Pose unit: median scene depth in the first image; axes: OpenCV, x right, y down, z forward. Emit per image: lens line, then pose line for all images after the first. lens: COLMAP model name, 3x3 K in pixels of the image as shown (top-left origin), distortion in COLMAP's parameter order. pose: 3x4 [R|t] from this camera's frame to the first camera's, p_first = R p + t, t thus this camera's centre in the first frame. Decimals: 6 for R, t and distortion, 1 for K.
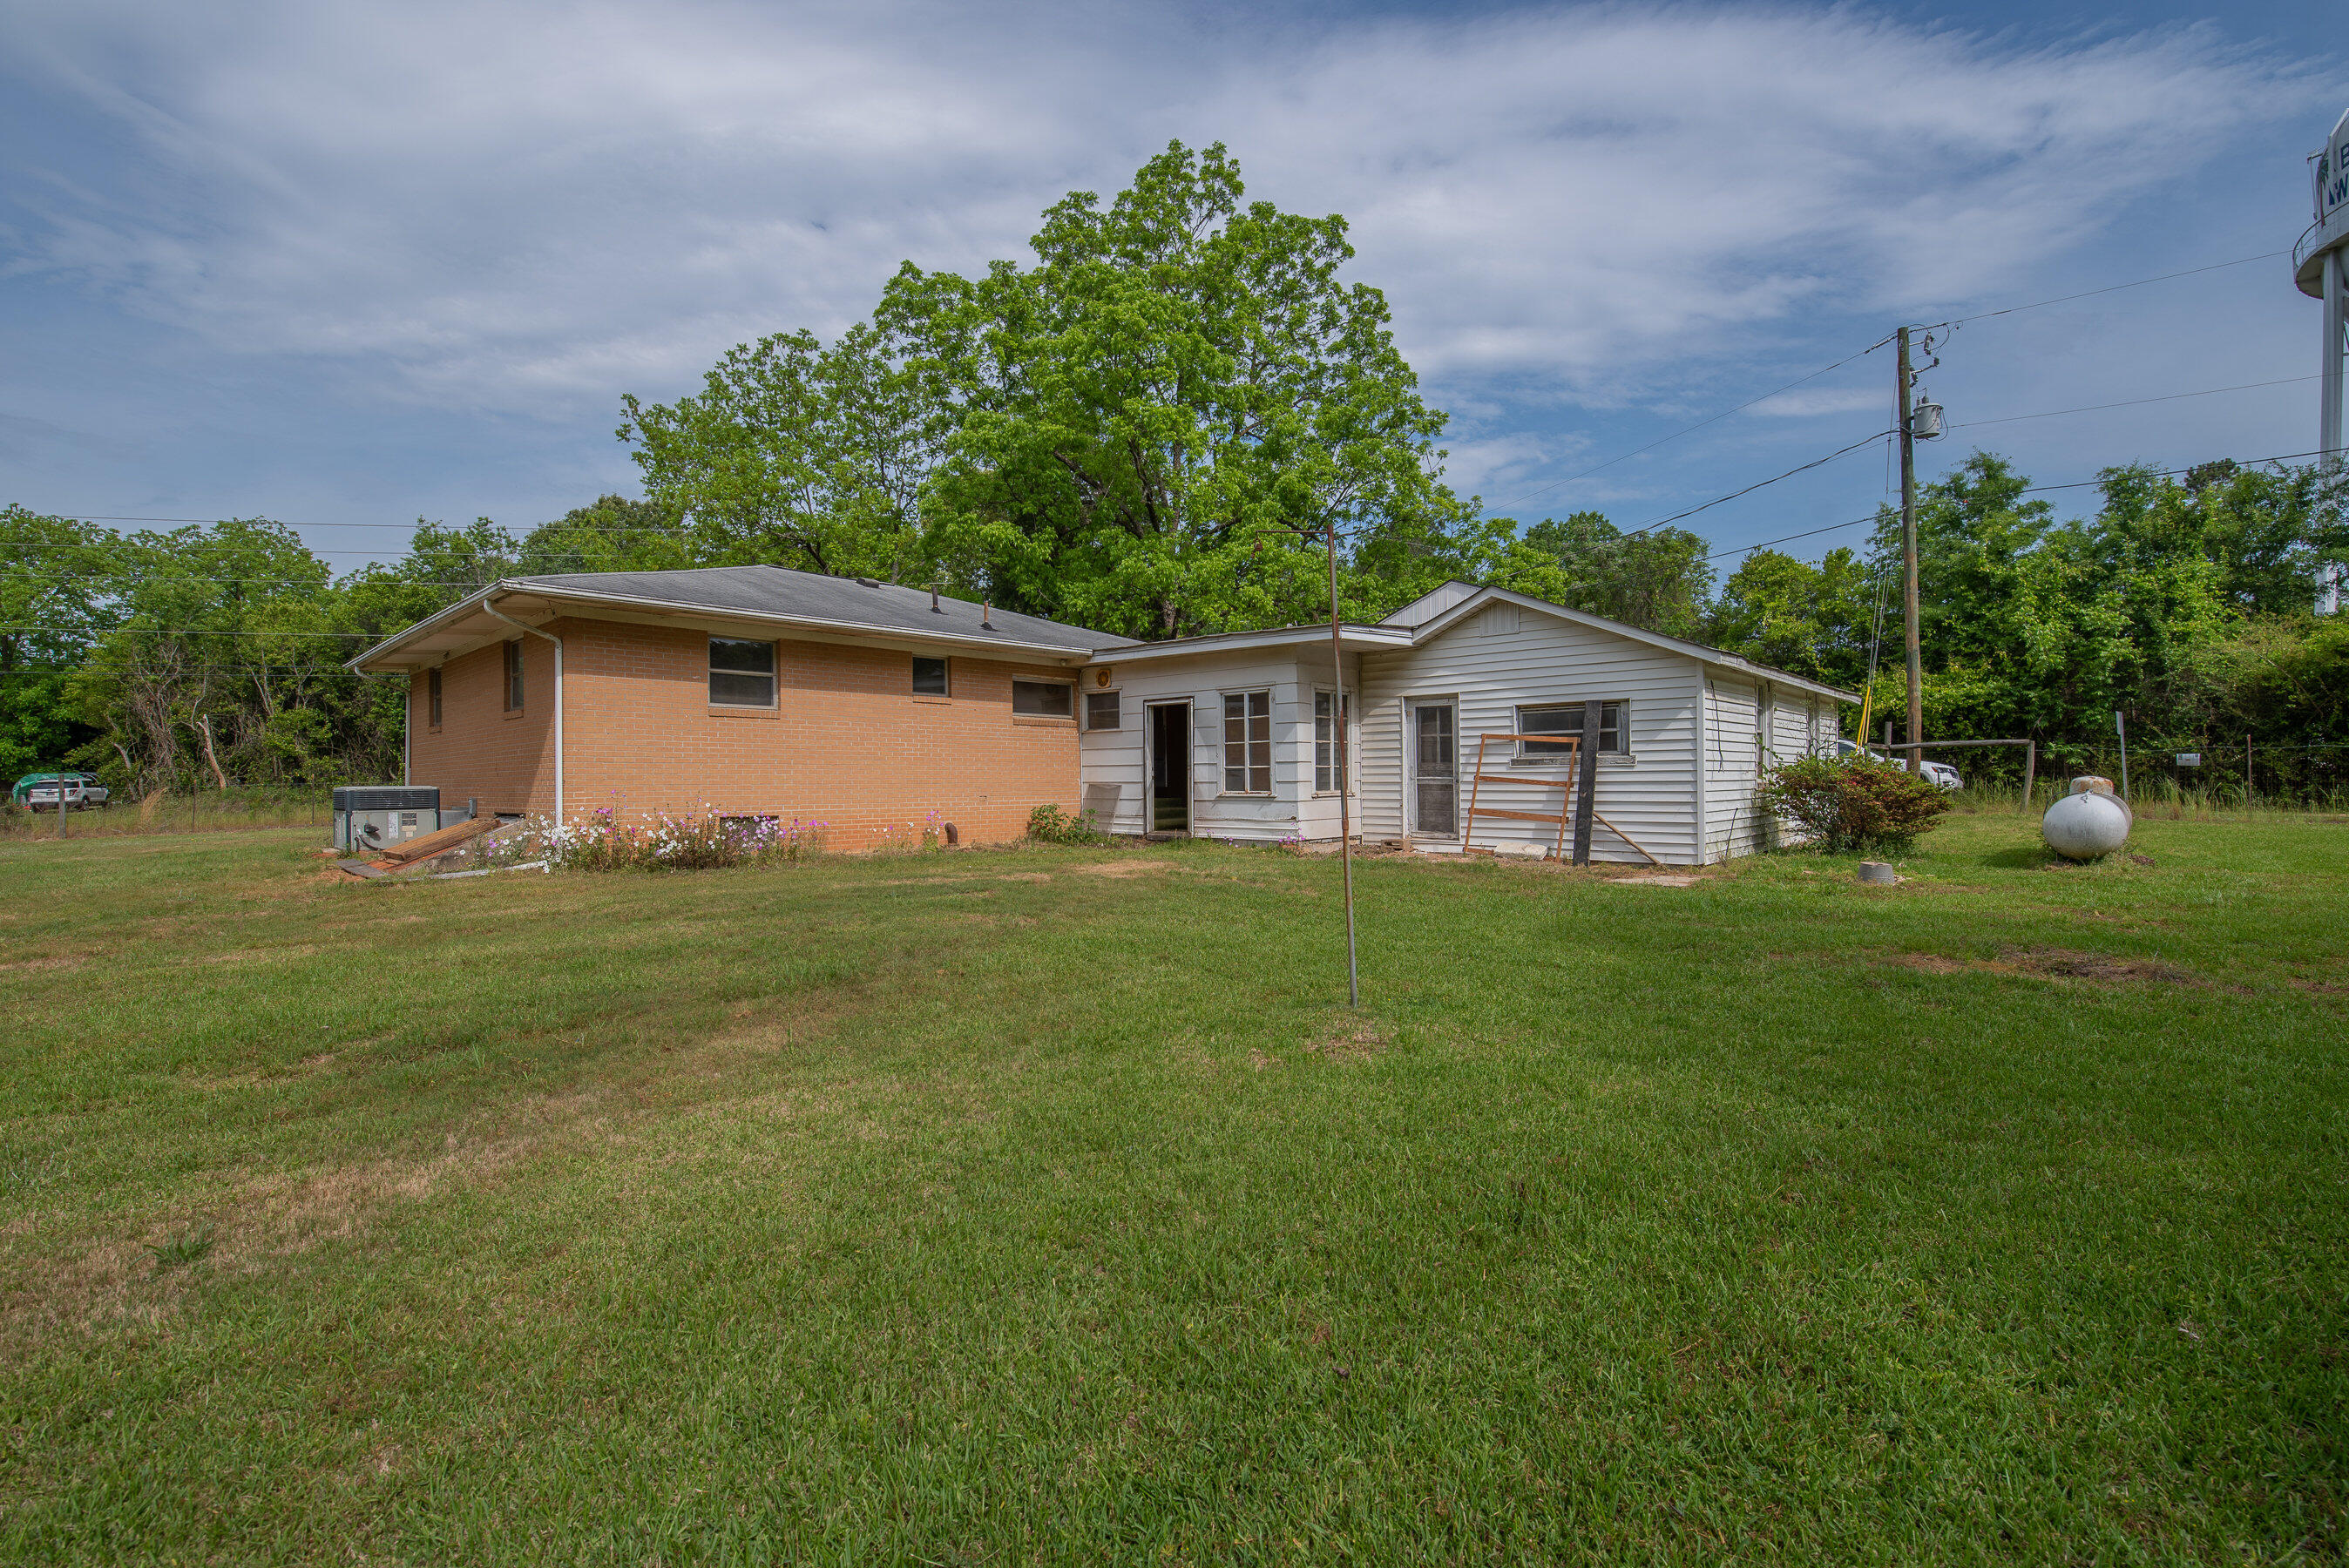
lens RADIAL K [[1023.6, 0, 1174.5], [0, 1023.6, 784.0], [0, 0, 1]] dist [-0.018070, -0.000315]
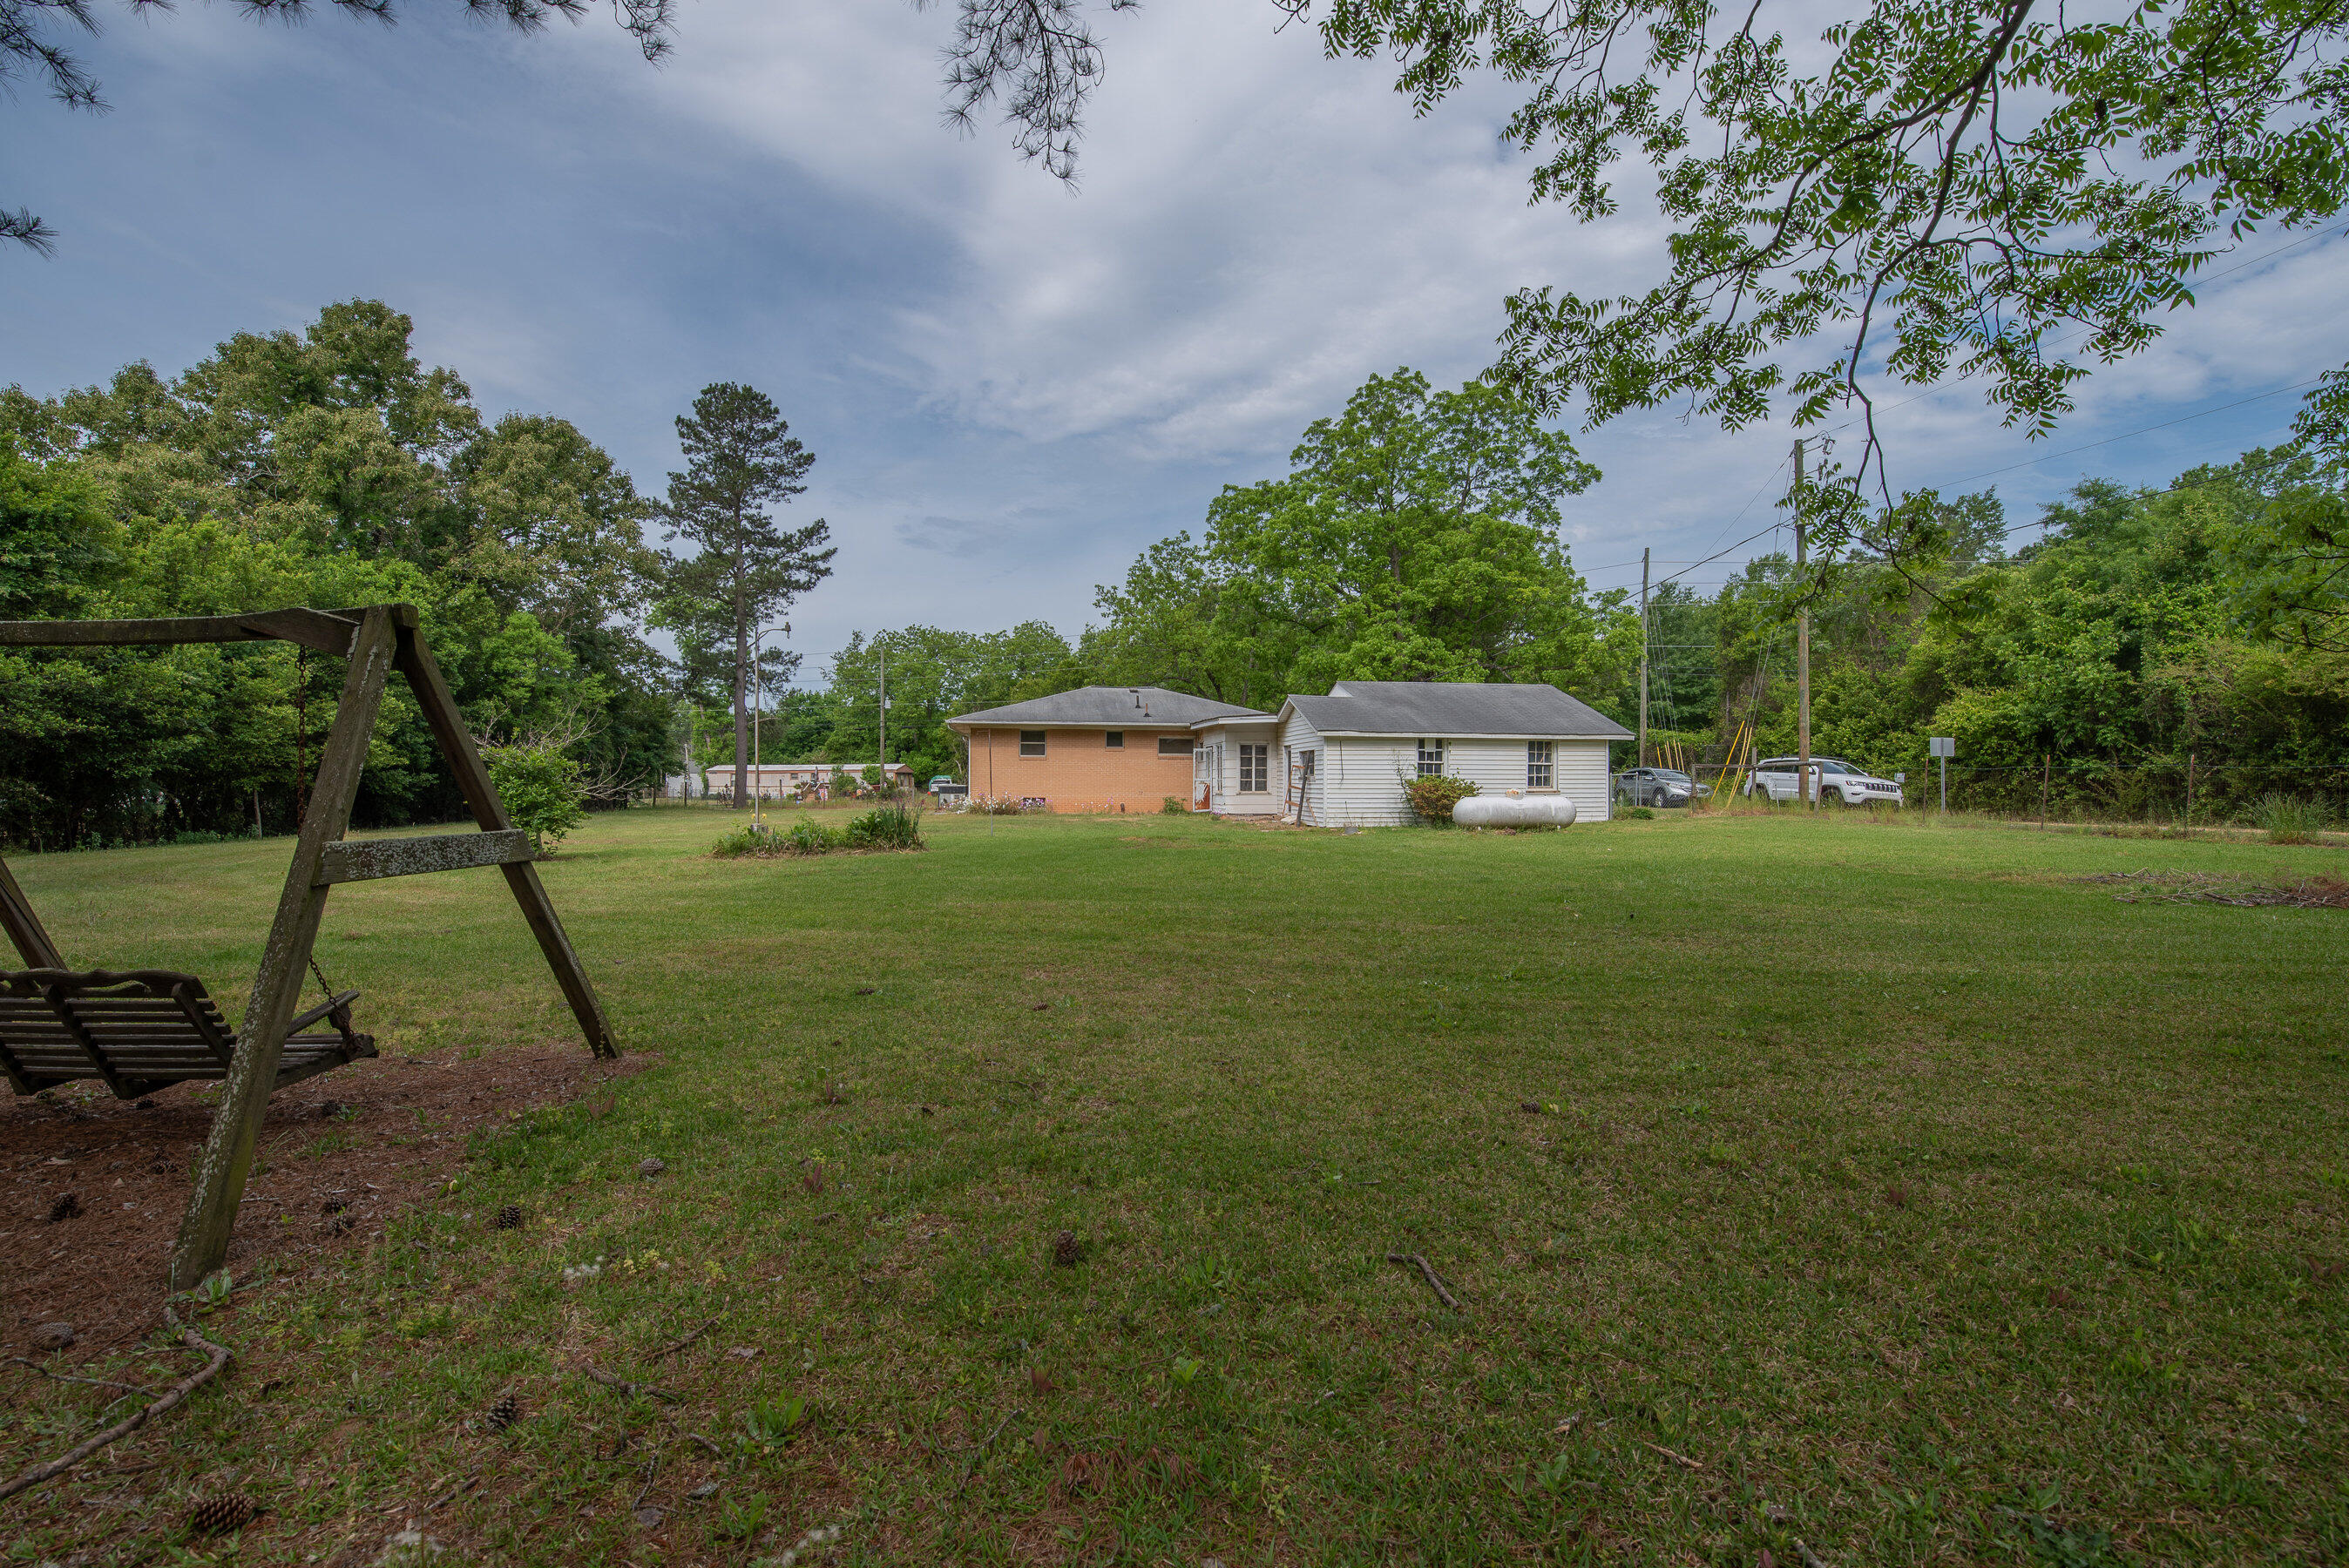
lens RADIAL K [[1023.6, 0, 1174.5], [0, 1023.6, 784.0], [0, 0, 1]] dist [-0.018070, -0.000315]
pose [[0.786126, 0.008882, -0.618002, 1.183306], [-0.009832, 0.999950, 0.001866, -0.010133], [0.617988, 0.004609, 0.786174, -0.667117]]
